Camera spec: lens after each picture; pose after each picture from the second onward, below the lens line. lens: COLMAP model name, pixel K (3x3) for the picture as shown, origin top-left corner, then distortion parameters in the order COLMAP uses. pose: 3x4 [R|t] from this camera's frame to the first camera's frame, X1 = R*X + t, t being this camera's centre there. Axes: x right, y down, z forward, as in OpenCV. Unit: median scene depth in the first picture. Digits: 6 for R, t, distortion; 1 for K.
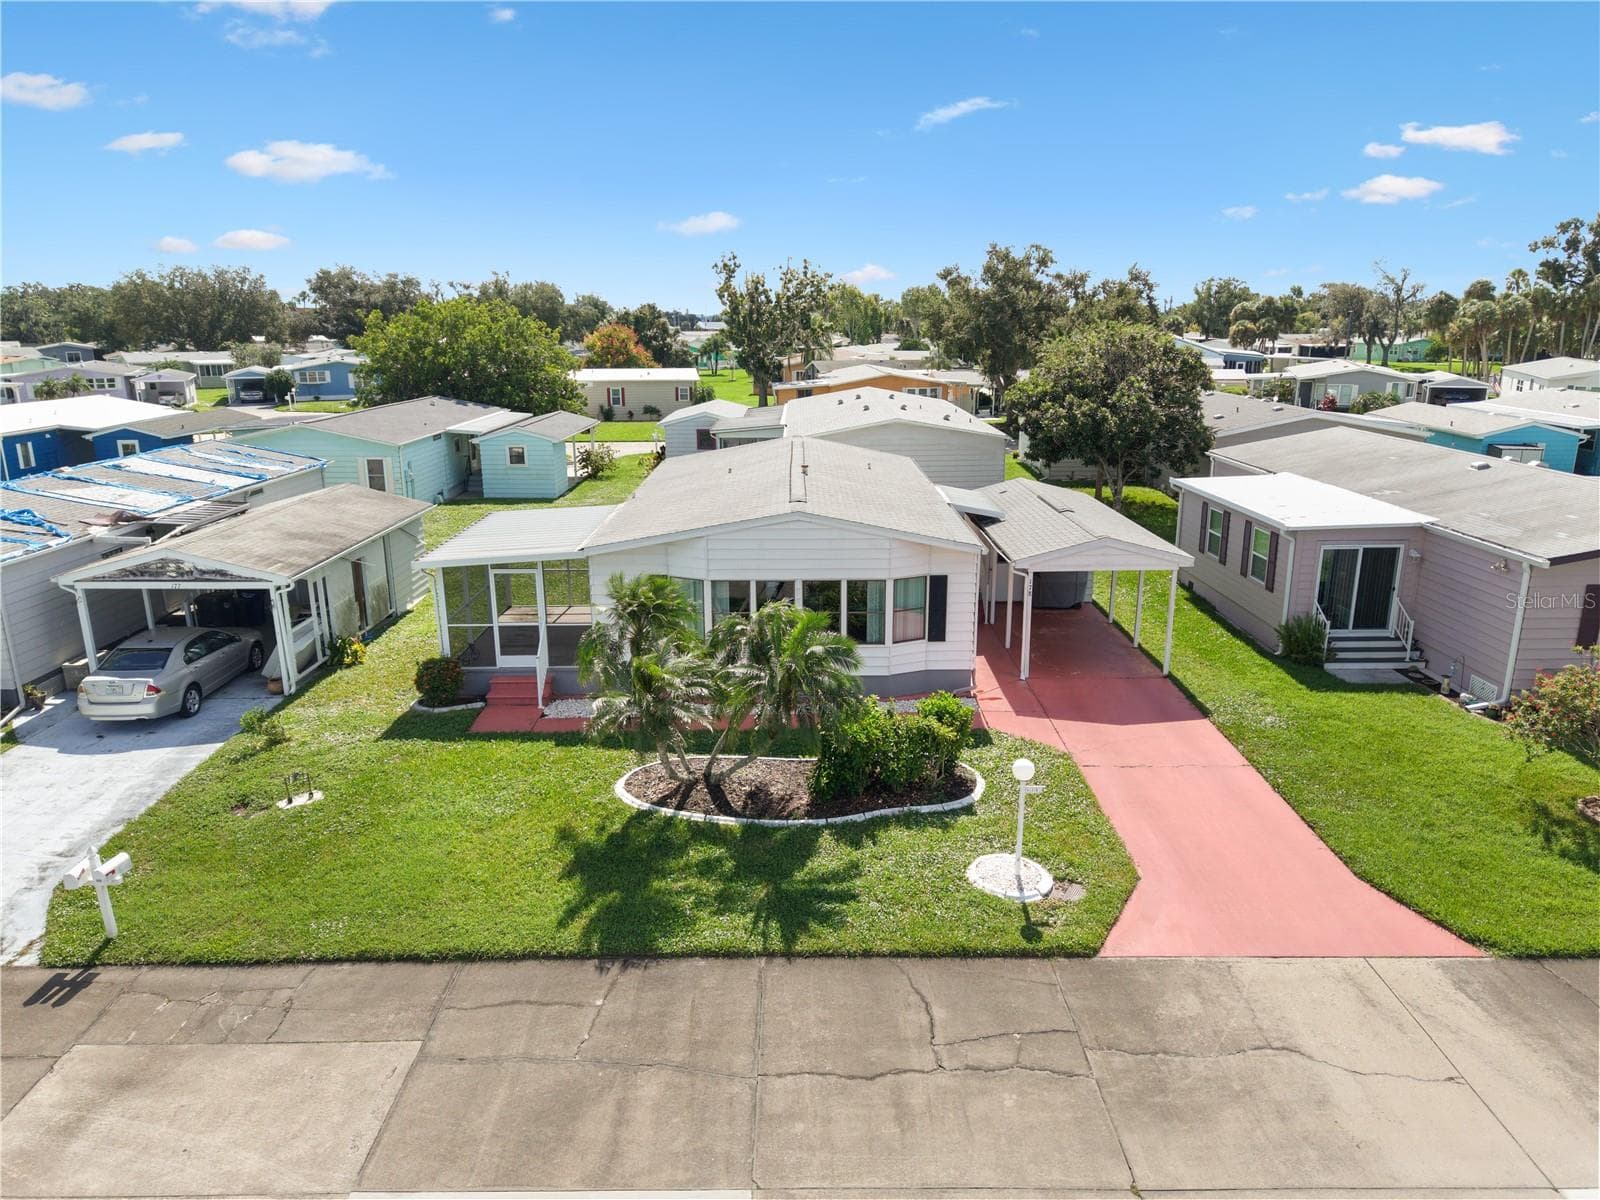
lens RADIAL K [[1074.0, 0, 794.0], [0, 1074.0, 605.2], [0, 0, 1]] dist [0.034336, -0.031956]
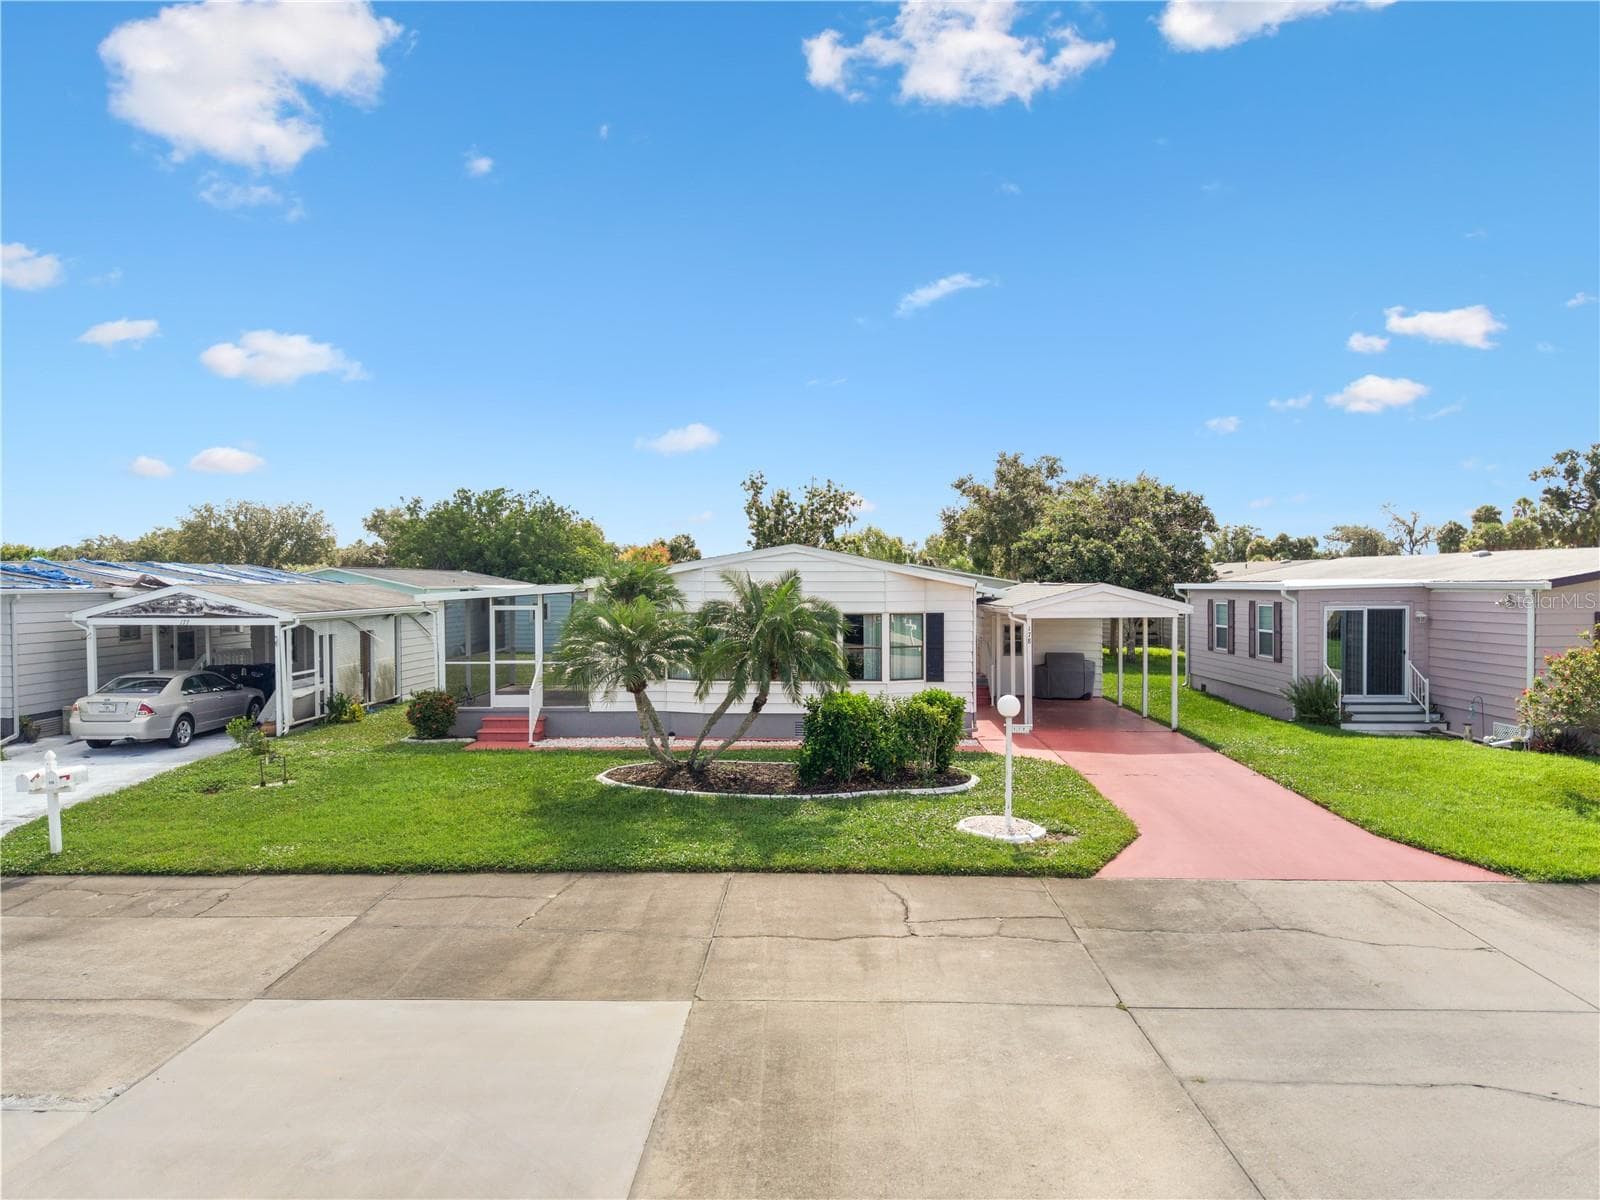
lens RADIAL K [[1074.0, 0, 793.4], [0, 1074.0, 601.7], [0, 0, 1]] dist [0.034336, -0.031956]
pose [[0.999518, 0.005100, -0.030631, 0.034021], [-0.012414, 0.969794, -0.243611, 0.210309], [0.028463, 0.243874, 0.969389, 0.023771]]
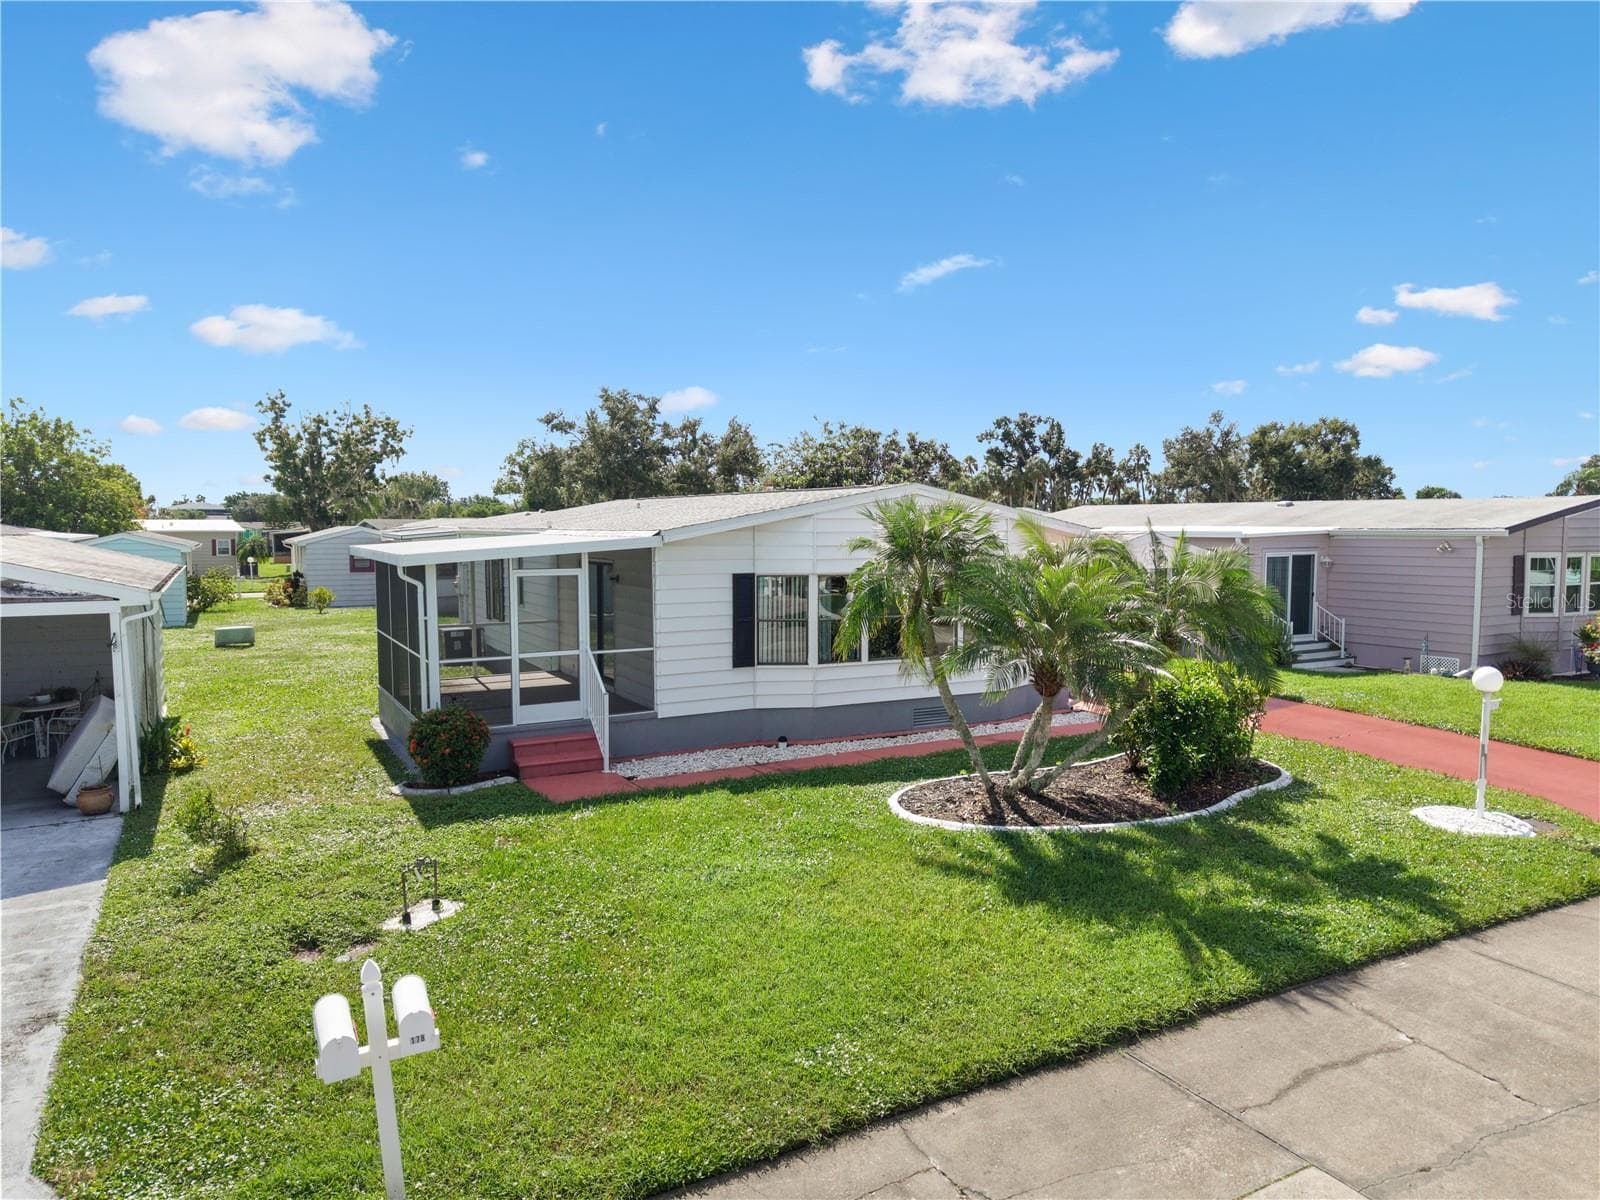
lens RADIAL K [[1074.0, 0, 789.0], [0, 1074.0, 598.9], [0, 0, 1]] dist [0.034336, -0.031956]
pose [[0.877546, -0.027734, 0.478691, -0.458054], [0.120990, 0.978829, -0.165090, 0.115612], [-0.463978, 0.202790, 0.862323, 0.363368]]
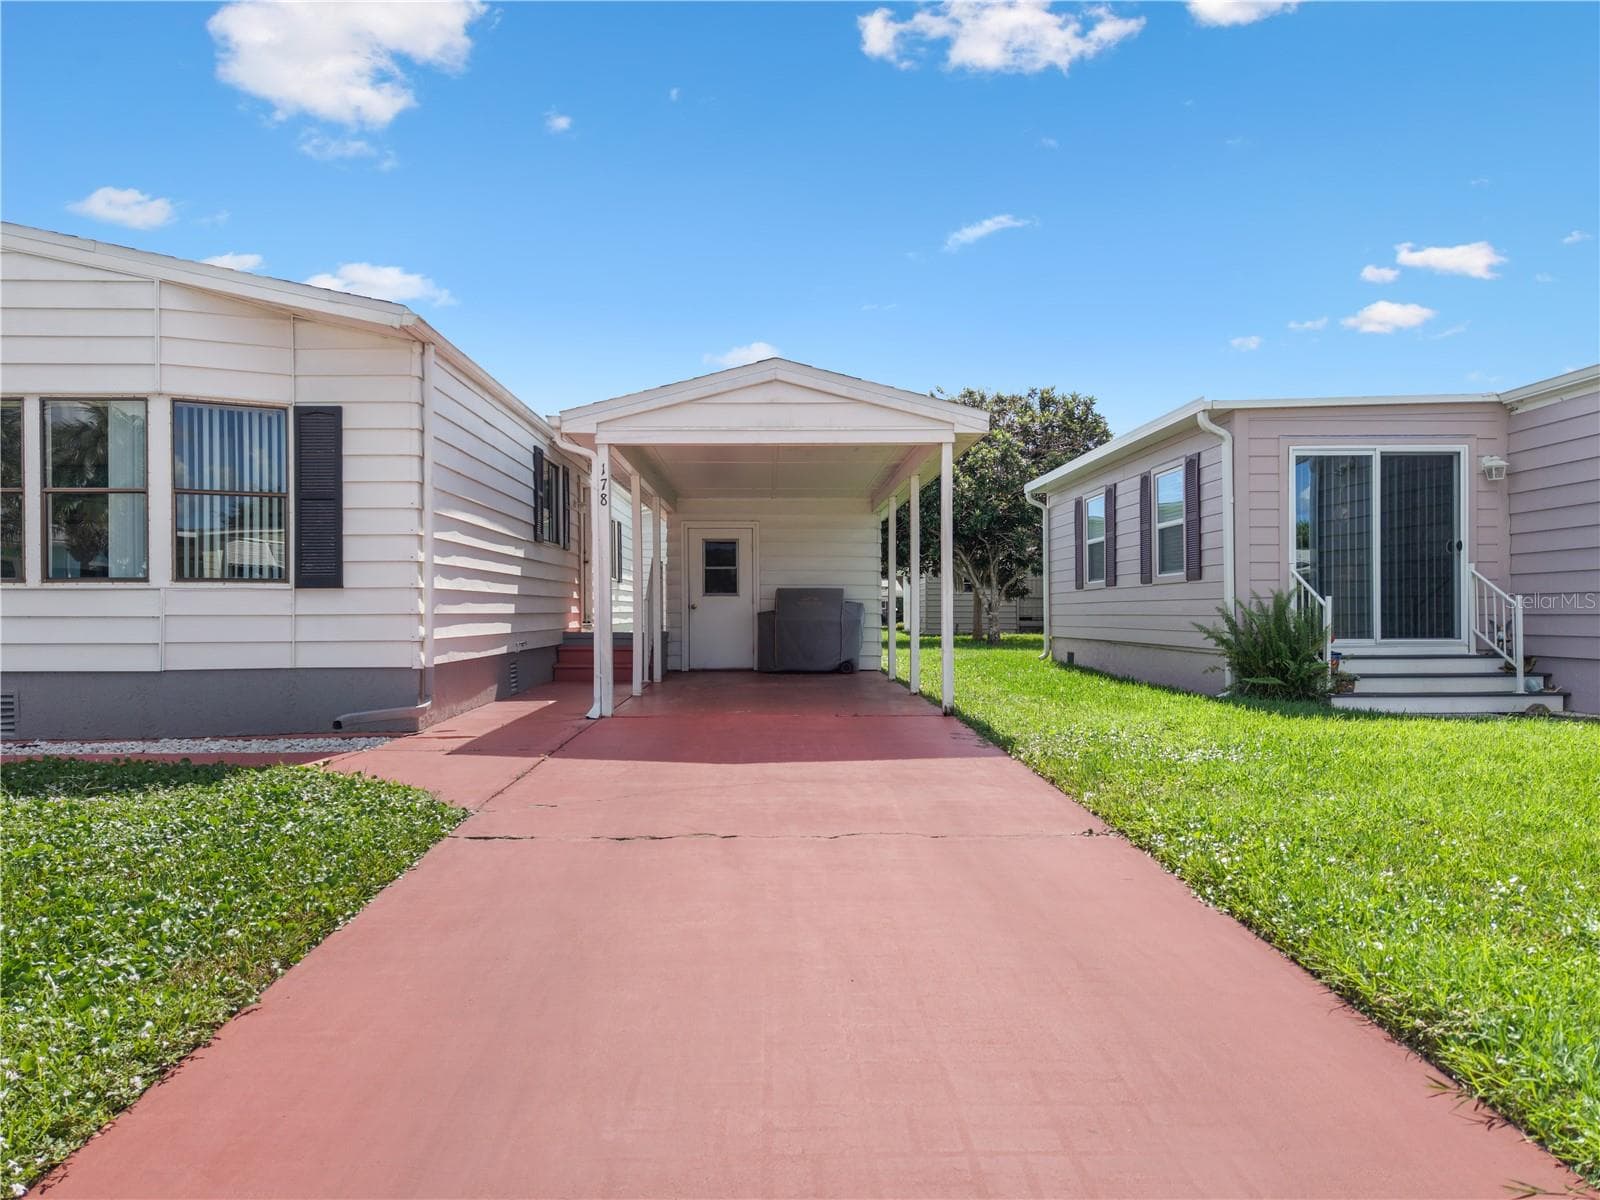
lens RADIAL K [[1074.0, 0, 799.9], [0, 1074.0, 603.1], [0, 0, 1]] dist [0.034336, -0.031956]
pose [[0.999599, 0.005268, 0.027807, 0.299875], [0.002486, 0.962385, -0.271679, 0.146951], [-0.028193, 0.271639, 0.961986, 0.651591]]
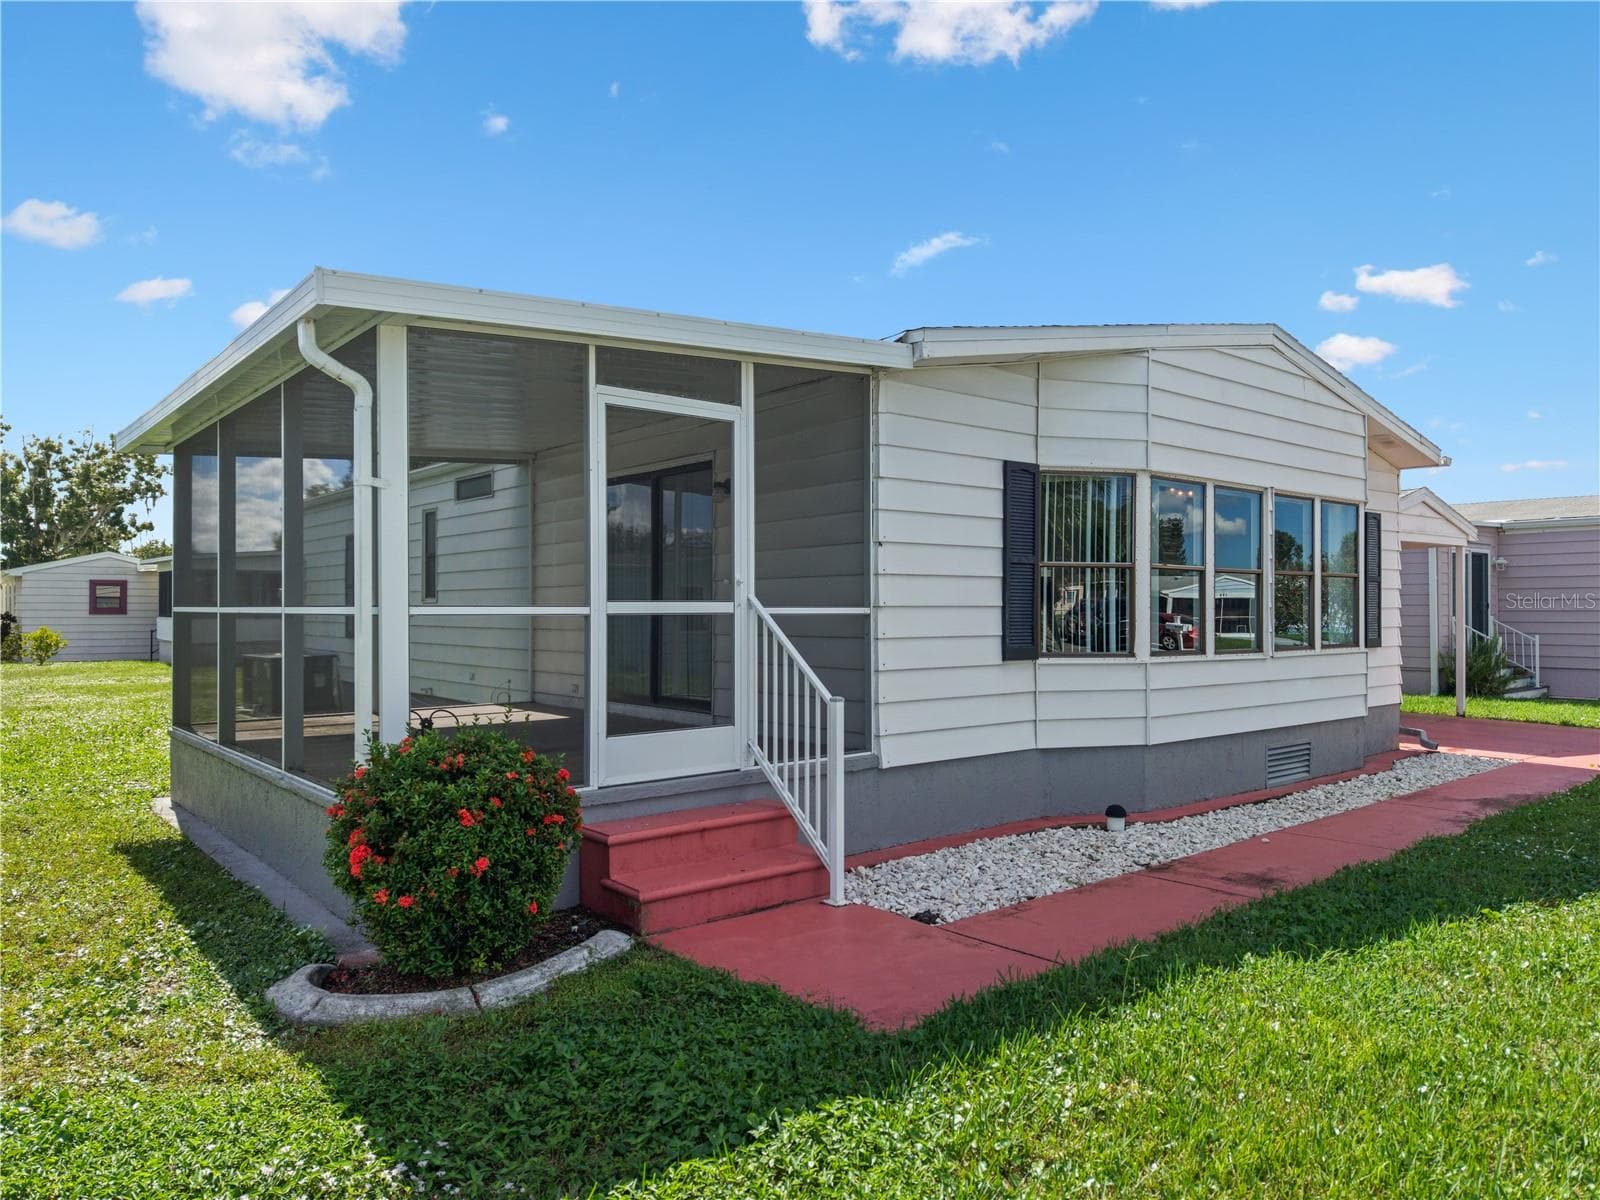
lens RADIAL K [[1074.0, 0, 777.8], [0, 1074.0, 612.3], [0, 0, 1]] dist [0.034336, -0.031956]
pose [[0.773927, 0.007475, 0.633231, -0.417125], [0.159994, 0.965184, -0.206936, 0.080423], [-0.612731, 0.261466, 0.745786, 0.812993]]
